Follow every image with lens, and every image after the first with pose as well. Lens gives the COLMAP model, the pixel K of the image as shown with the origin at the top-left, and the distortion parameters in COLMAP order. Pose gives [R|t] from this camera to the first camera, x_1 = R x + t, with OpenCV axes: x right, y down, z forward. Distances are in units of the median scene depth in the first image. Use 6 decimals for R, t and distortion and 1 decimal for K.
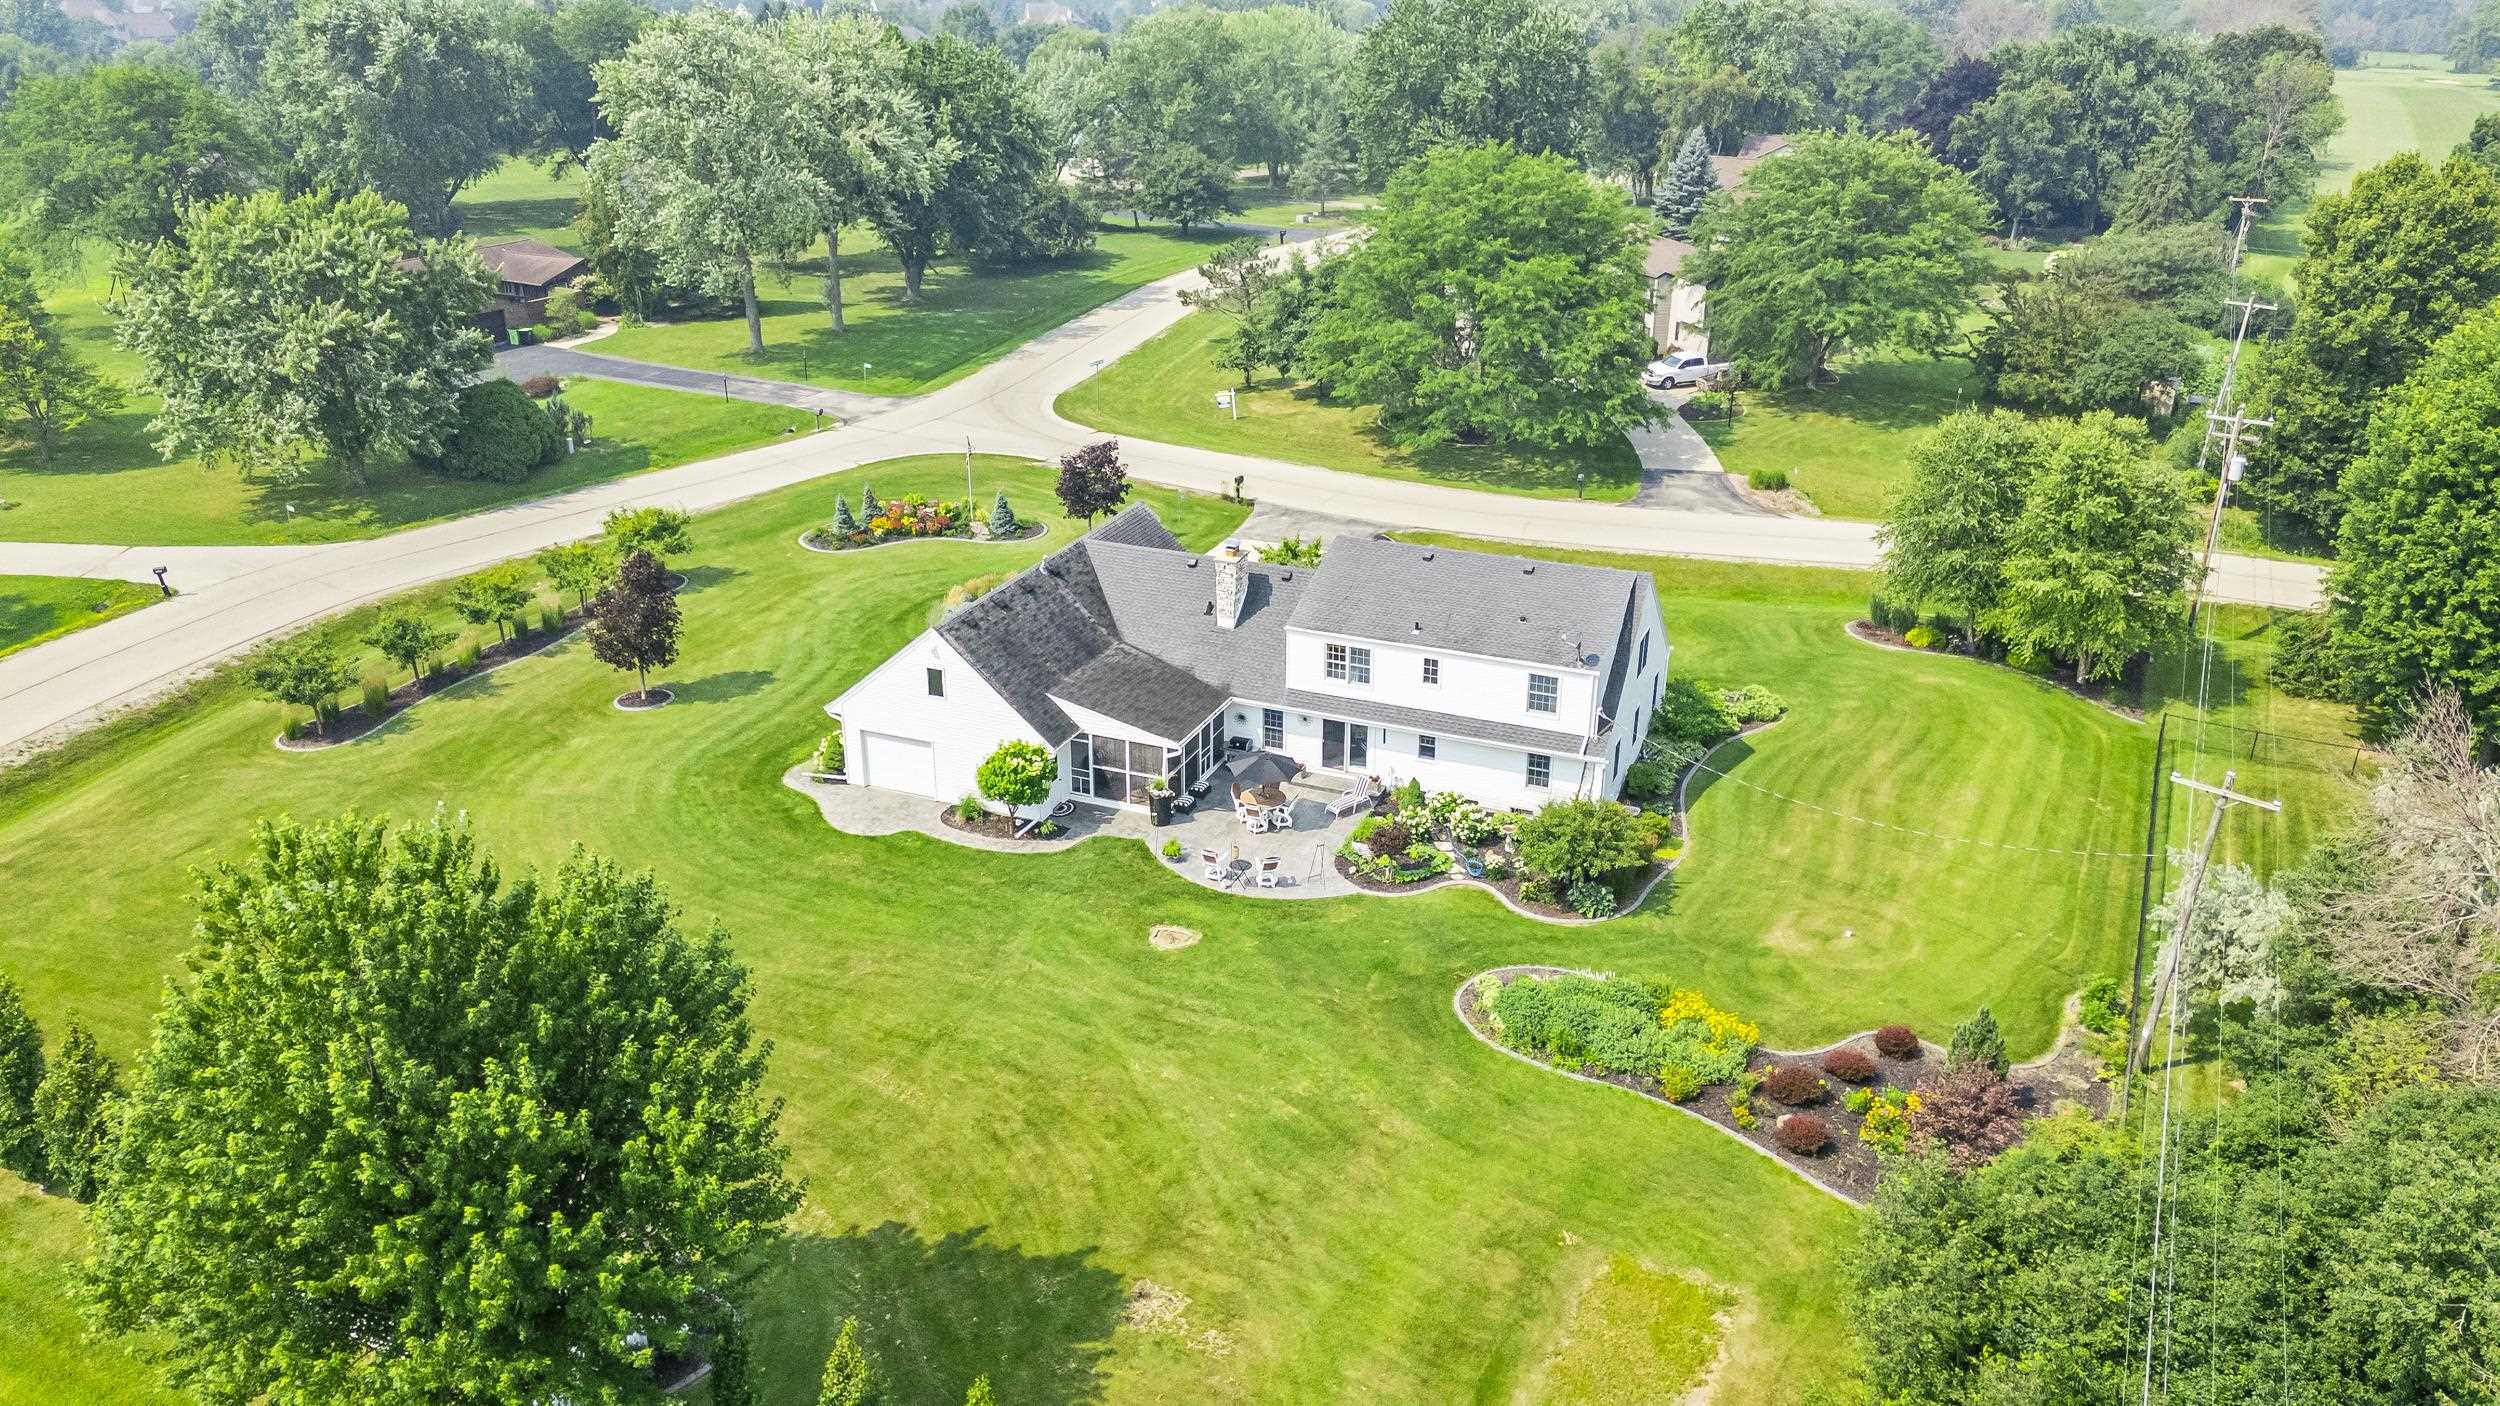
lens RADIAL K [[1823.1, 0, 1260.5], [0, 1823.1, 715.2], [0, 0, 1]] dist [0.095440, -0.125151]
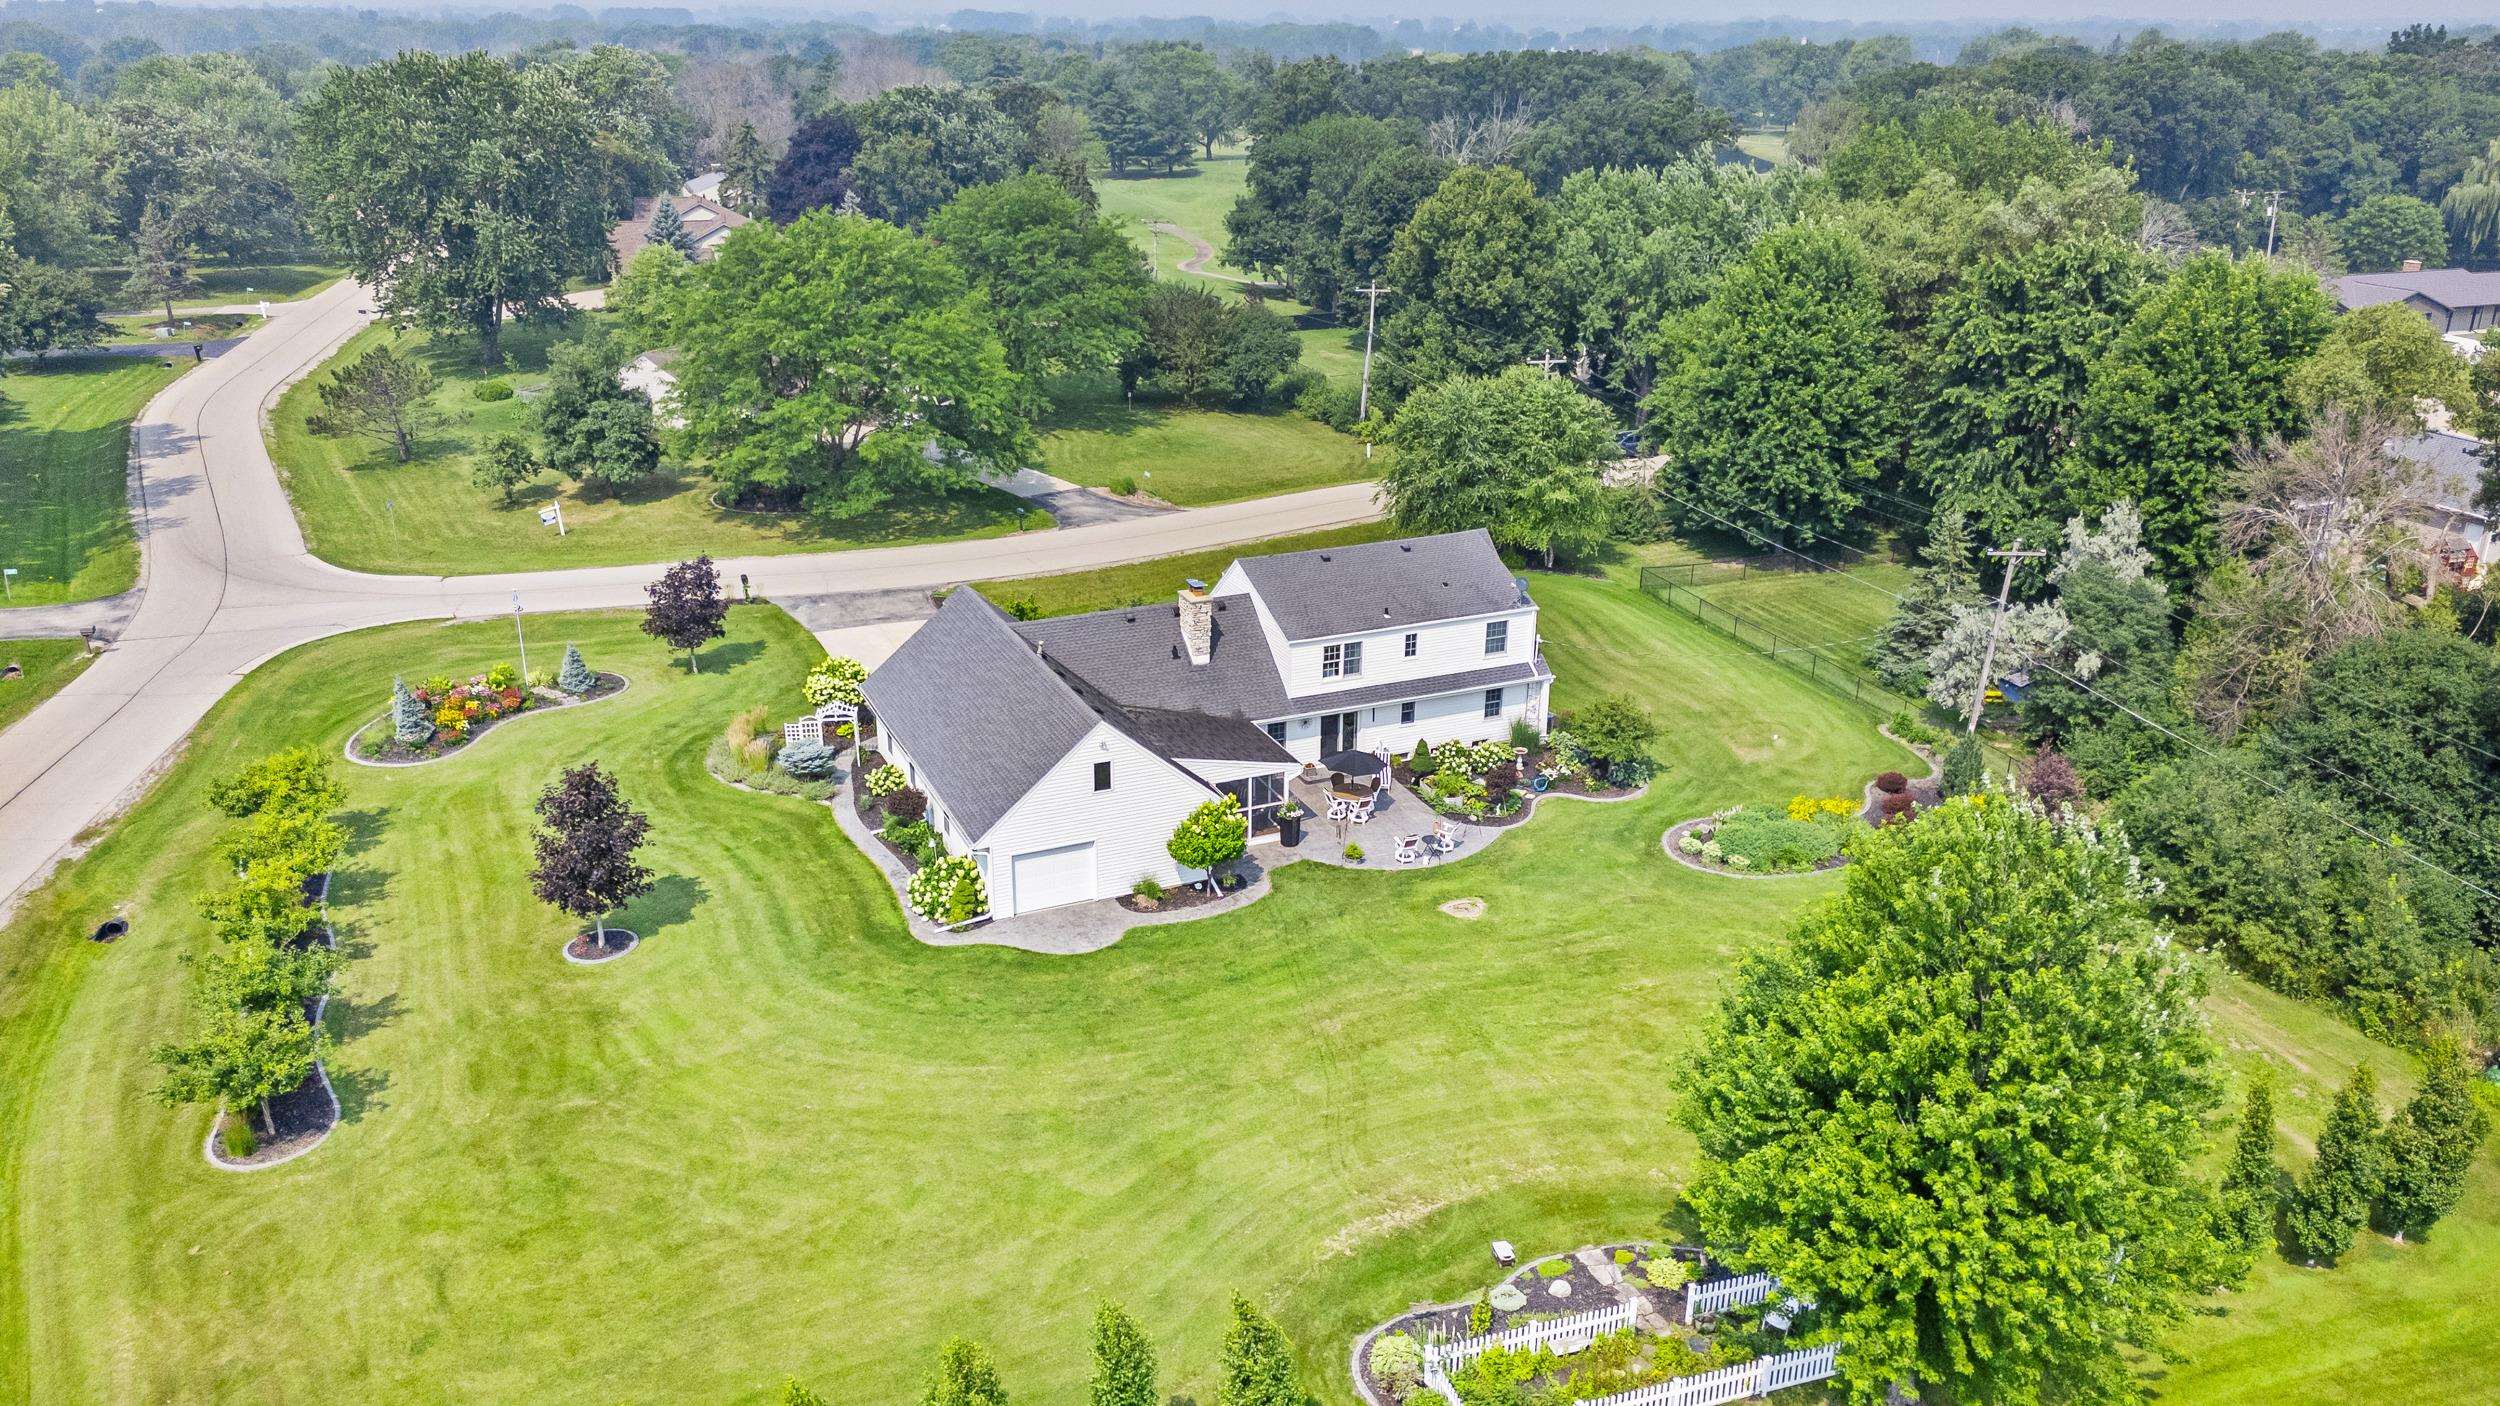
lens RADIAL K [[1823.1, 0, 1260.5], [0, 1823.1, 715.2], [0, 0, 1]] dist [0.095440, -0.125151]
pose [[0.687680, -0.264470, 0.676130, -0.751742], [0.283614, 0.955151, 0.085151, -0.105424], [-0.668326, 0.133203, 0.731845, 0.225045]]
